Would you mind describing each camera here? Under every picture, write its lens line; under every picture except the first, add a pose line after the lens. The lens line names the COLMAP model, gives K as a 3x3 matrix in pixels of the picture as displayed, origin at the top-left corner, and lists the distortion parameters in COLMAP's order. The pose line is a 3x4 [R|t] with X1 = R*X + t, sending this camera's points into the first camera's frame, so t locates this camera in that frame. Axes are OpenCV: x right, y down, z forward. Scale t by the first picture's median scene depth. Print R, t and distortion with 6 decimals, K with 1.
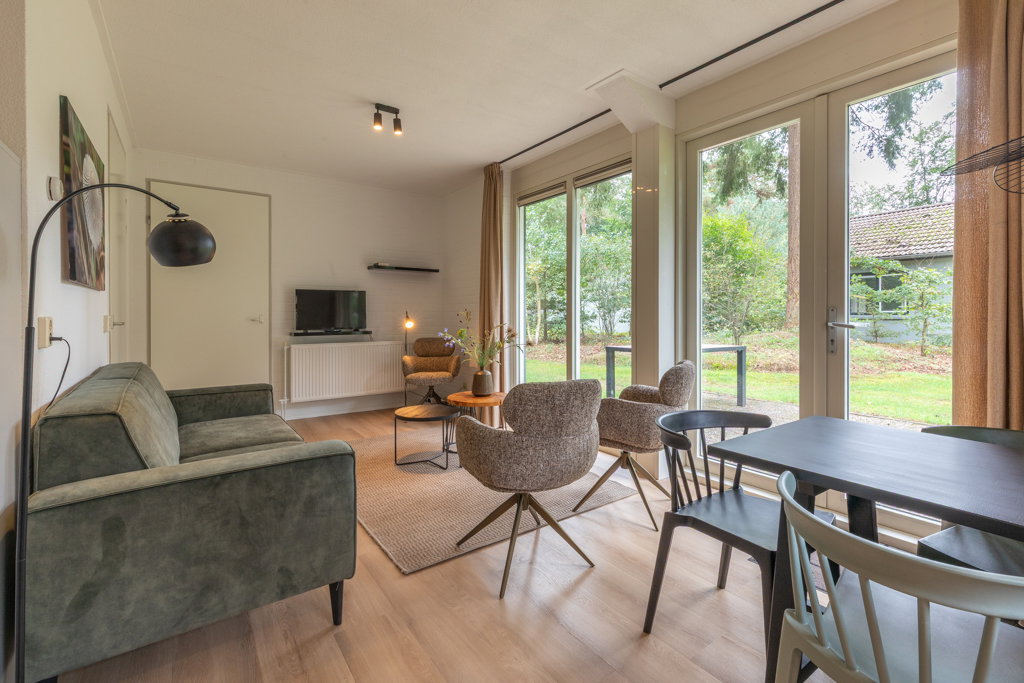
lens RADIAL K [[461.9, 0, 512.1], [0, 461.9, 317.3], [0, 0, 1]] dist [0.005038, -0.001944]
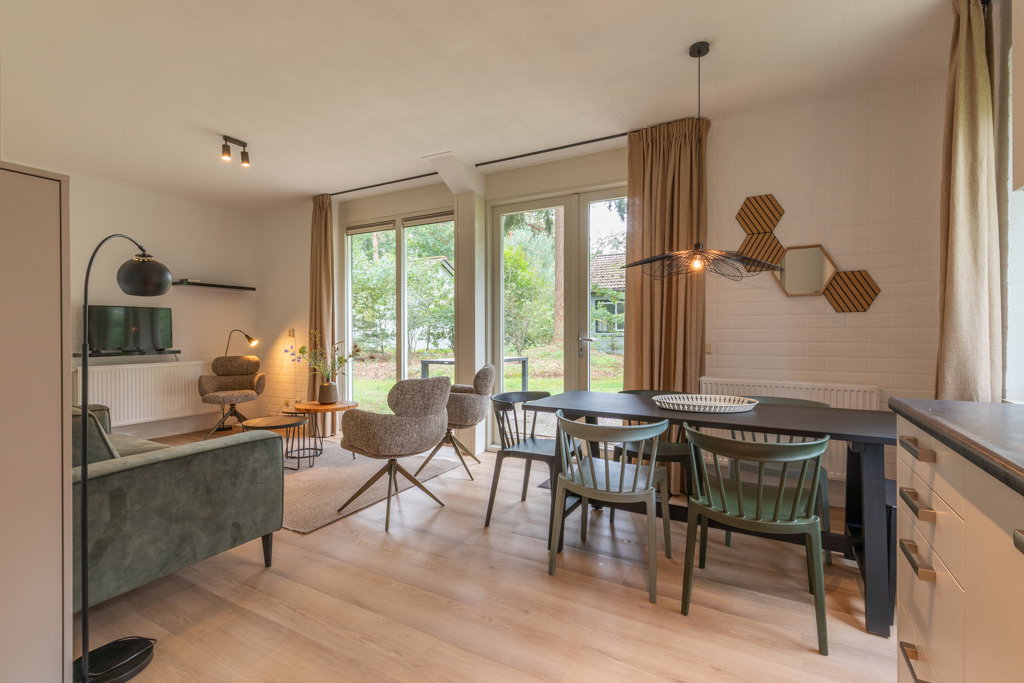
lens RADIAL K [[461.9, 0, 509.6], [0, 461.9, 335.2], [0, 0, 1]] dist [0.005038, -0.001944]
pose [[0.904480, -0.003688, 0.426500, -0.253324], [0.003531, 0.999993, 0.001160, -0.000094], [-0.426501, 0.000457, 0.904487, -0.400451]]
